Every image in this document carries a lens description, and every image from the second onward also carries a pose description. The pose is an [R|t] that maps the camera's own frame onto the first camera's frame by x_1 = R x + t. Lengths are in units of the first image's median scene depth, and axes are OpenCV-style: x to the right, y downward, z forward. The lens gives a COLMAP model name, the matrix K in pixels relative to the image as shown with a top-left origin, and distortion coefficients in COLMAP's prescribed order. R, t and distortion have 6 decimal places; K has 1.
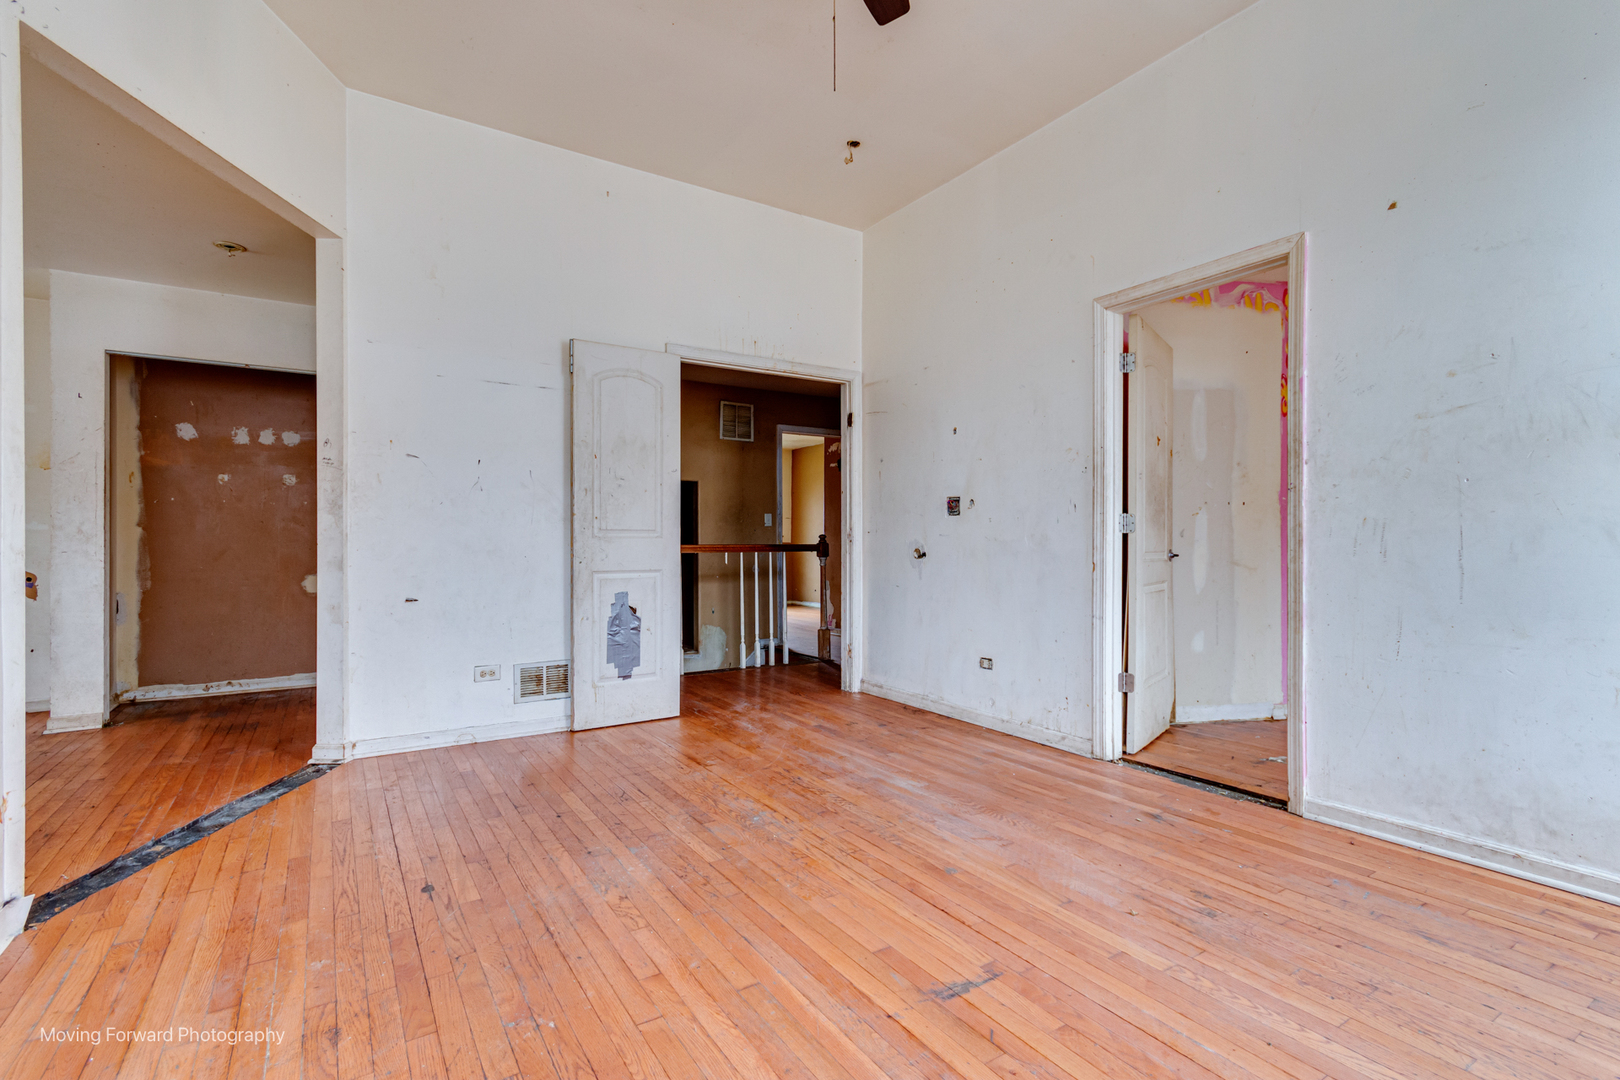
lens RADIAL K [[755.8, 0, 815.0], [0, 755.8, 539.0], [0, 0, 1]] dist [-0.001402, 0.002724]
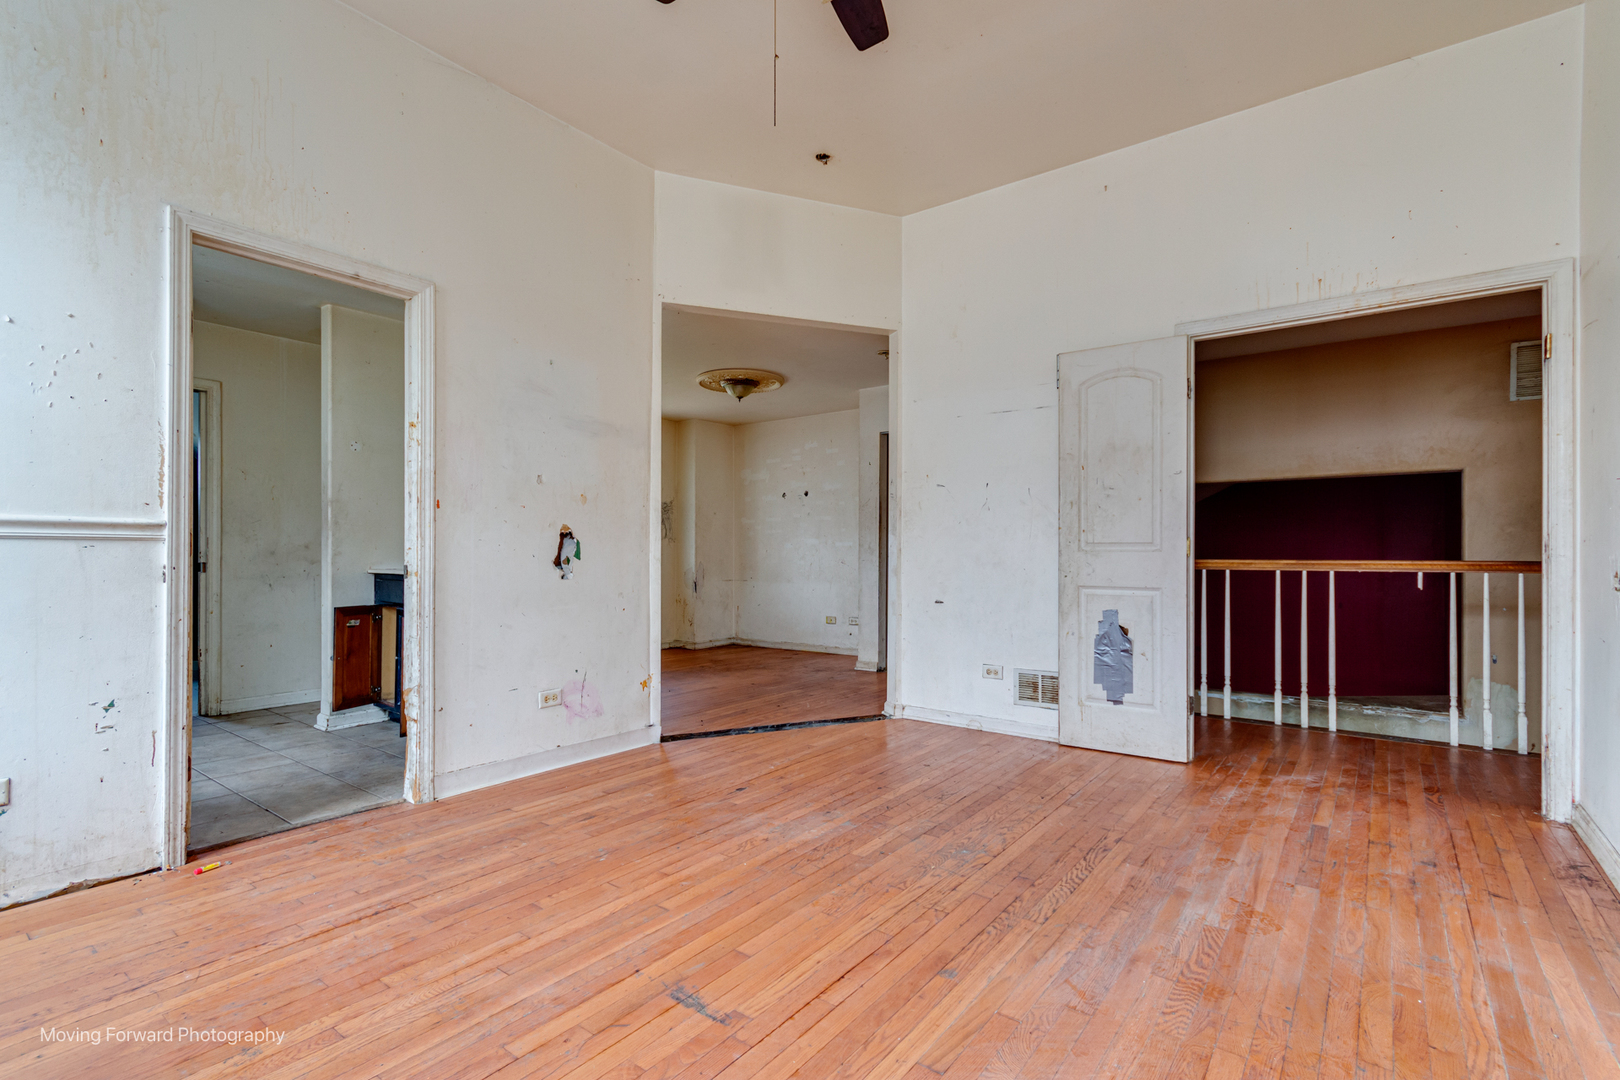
lens RADIAL K [[755.8, 0, 811.8], [0, 755.8, 549.7], [0, 0, 1]] dist [-0.001402, 0.002724]
pose [[0.330746, -0.003182, -0.943715, 0.536057], [0.000740, 0.999995, -0.003112, -0.001260], [0.943720, 0.000331, 0.330746, 0.367840]]
